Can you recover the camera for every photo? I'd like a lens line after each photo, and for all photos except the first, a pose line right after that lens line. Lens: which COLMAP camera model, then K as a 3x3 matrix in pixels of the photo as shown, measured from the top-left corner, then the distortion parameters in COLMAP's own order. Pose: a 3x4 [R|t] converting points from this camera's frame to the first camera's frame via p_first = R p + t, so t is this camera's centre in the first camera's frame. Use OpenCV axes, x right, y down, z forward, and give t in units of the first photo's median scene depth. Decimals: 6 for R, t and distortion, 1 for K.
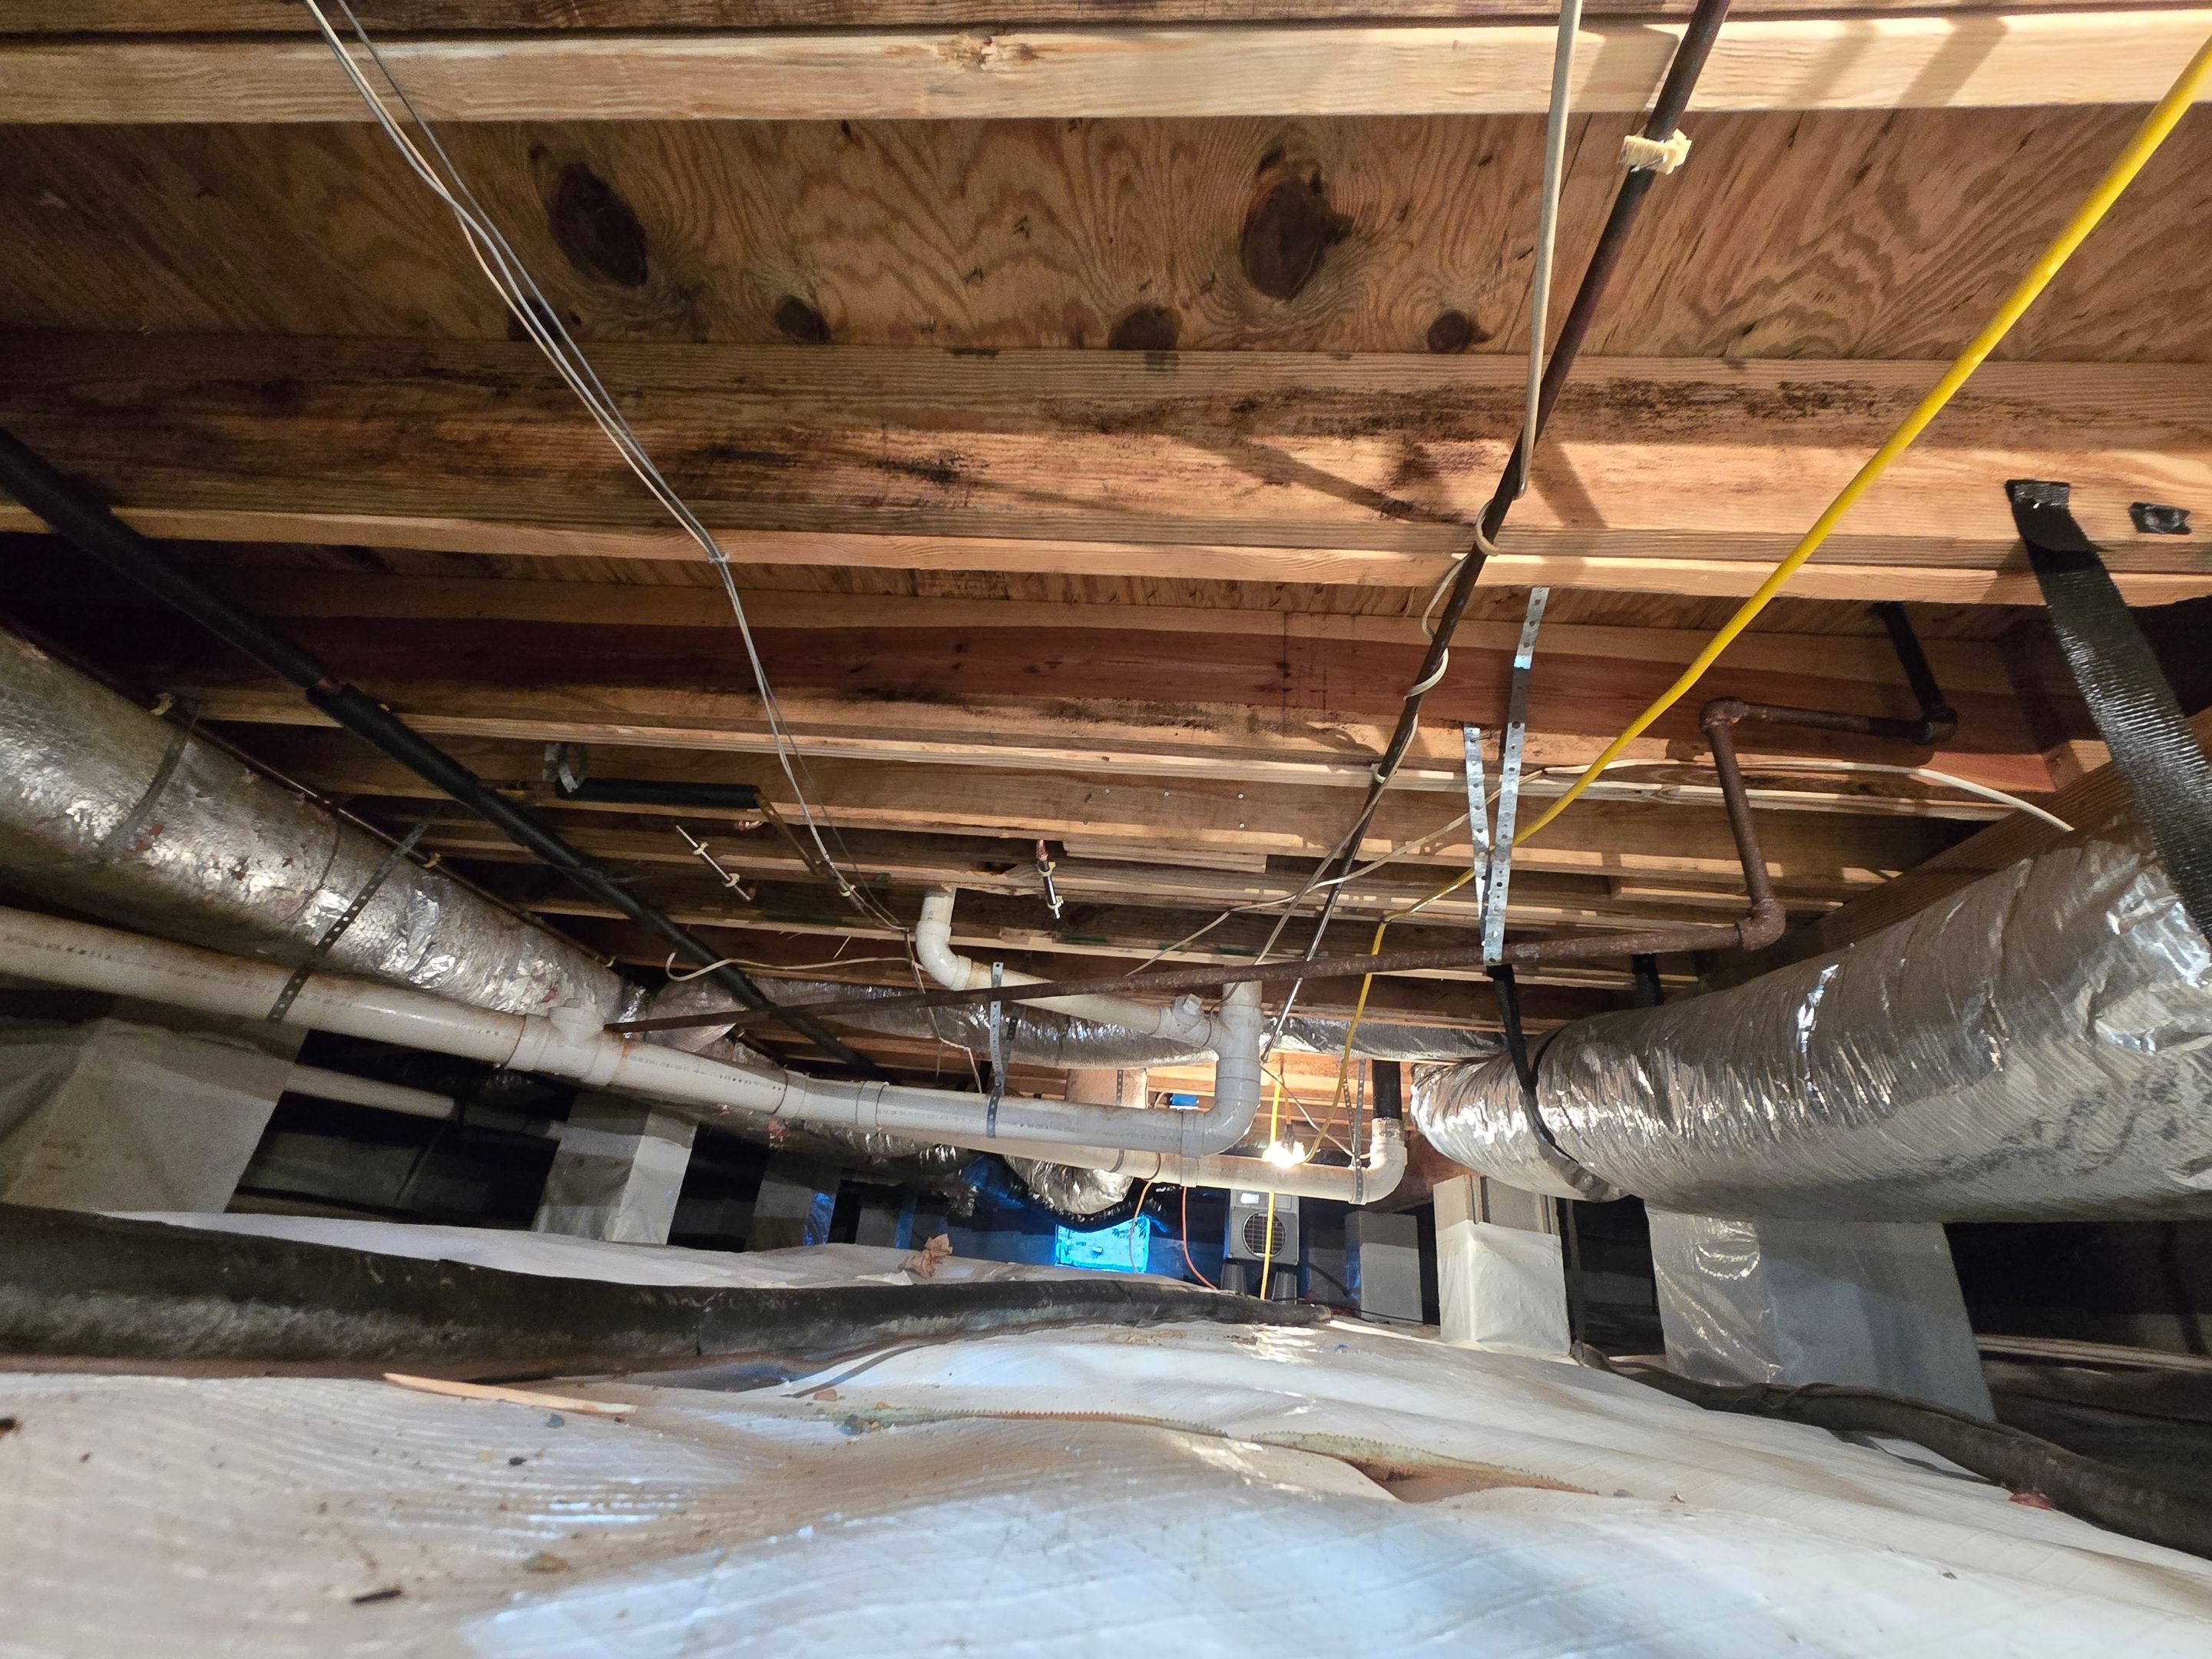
lens RADIAL K [[916.1, 0, 1110.4], [0, 916.1, 828.6], [0, 0, 1]] dist [0.004751, 0.000414]
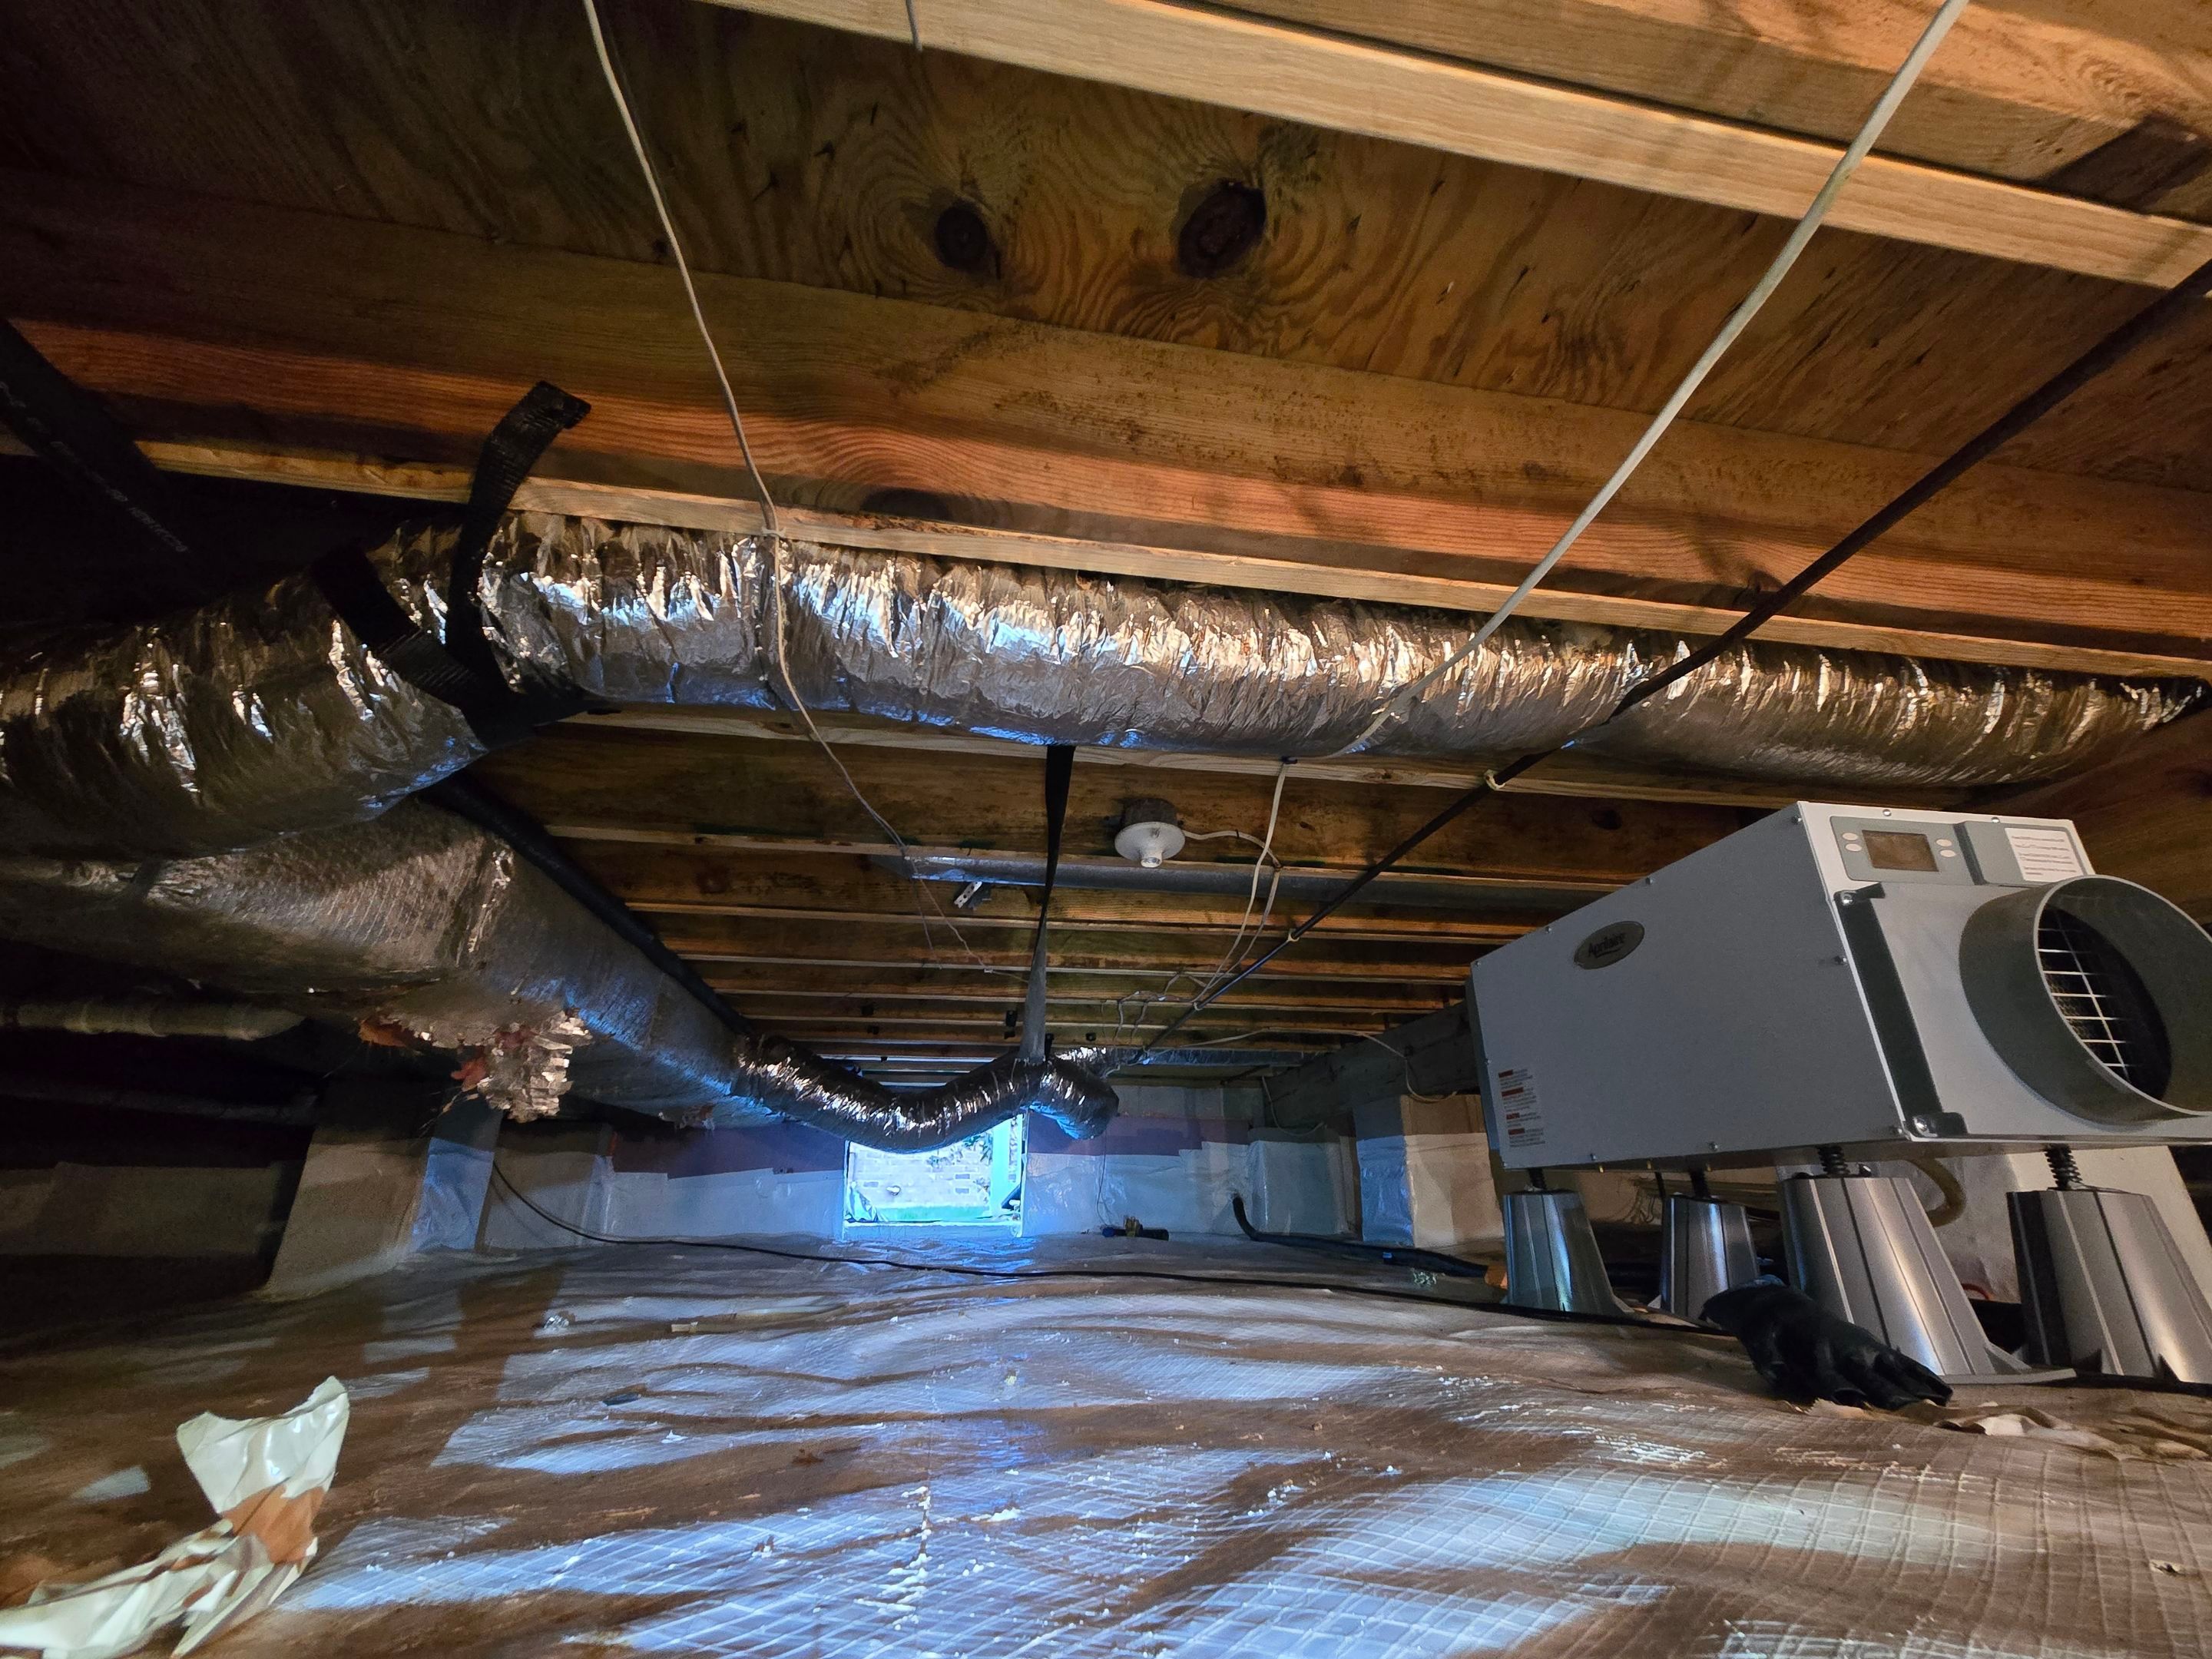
lens RADIAL K [[913.4, 0, 1123.6], [0, 913.4, 838.9], [0, 0, 1]] dist [0.002279, 0.000099]
pose [[0.967188, -0.011722, 0.253792, -0.247150], [-0.007528, 0.997174, 0.074747, 1.512764], [-0.253951, -0.074205, 0.964366, 3.301254]]
